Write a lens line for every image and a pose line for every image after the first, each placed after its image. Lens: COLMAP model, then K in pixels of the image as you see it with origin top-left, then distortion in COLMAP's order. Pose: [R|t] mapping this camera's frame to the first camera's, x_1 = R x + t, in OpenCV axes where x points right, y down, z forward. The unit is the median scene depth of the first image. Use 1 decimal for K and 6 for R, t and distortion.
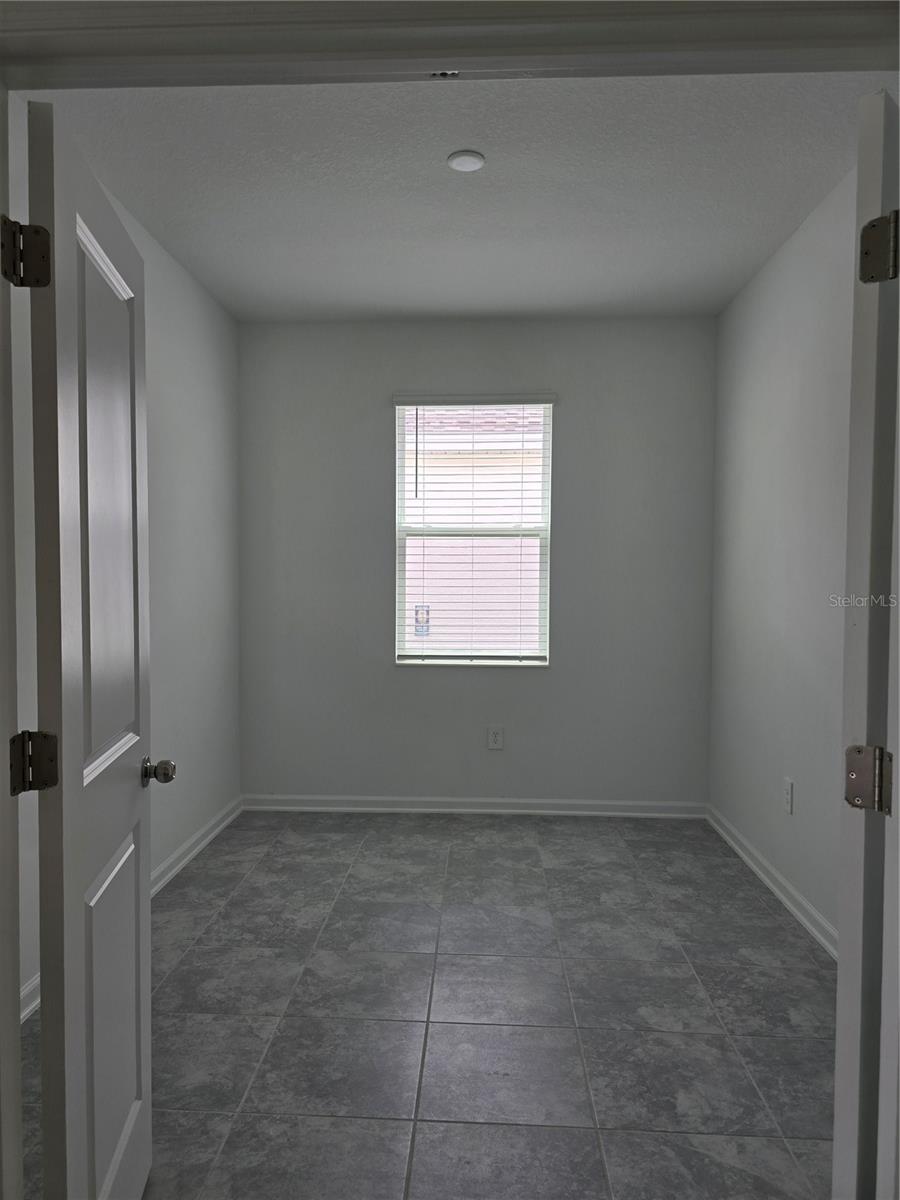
lens RADIAL K [[798.2, 0, 428.0], [0, 798.2, 583.2], [0, 0, 1]] dist [-0.018613, -0.008098]
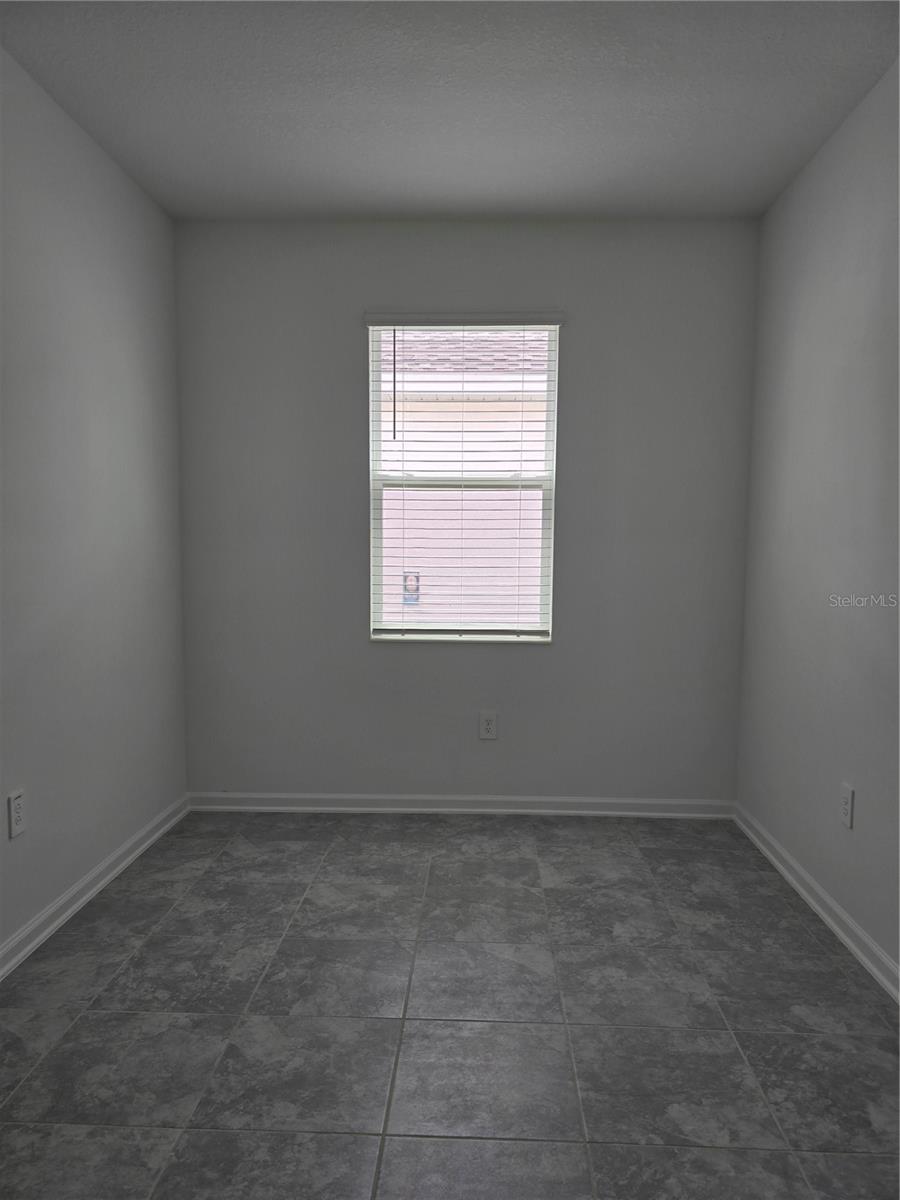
lens RADIAL K [[798.2, 0, 446.7], [0, 798.2, 595.9], [0, 0, 1]] dist [-0.018613, -0.008098]
pose [[0.999769, 0.001930, 0.021387, 0.028931], [-0.003123, 0.998432, 0.055883, 0.010959], [-0.021246, -0.055937, 0.998208, 0.210391]]
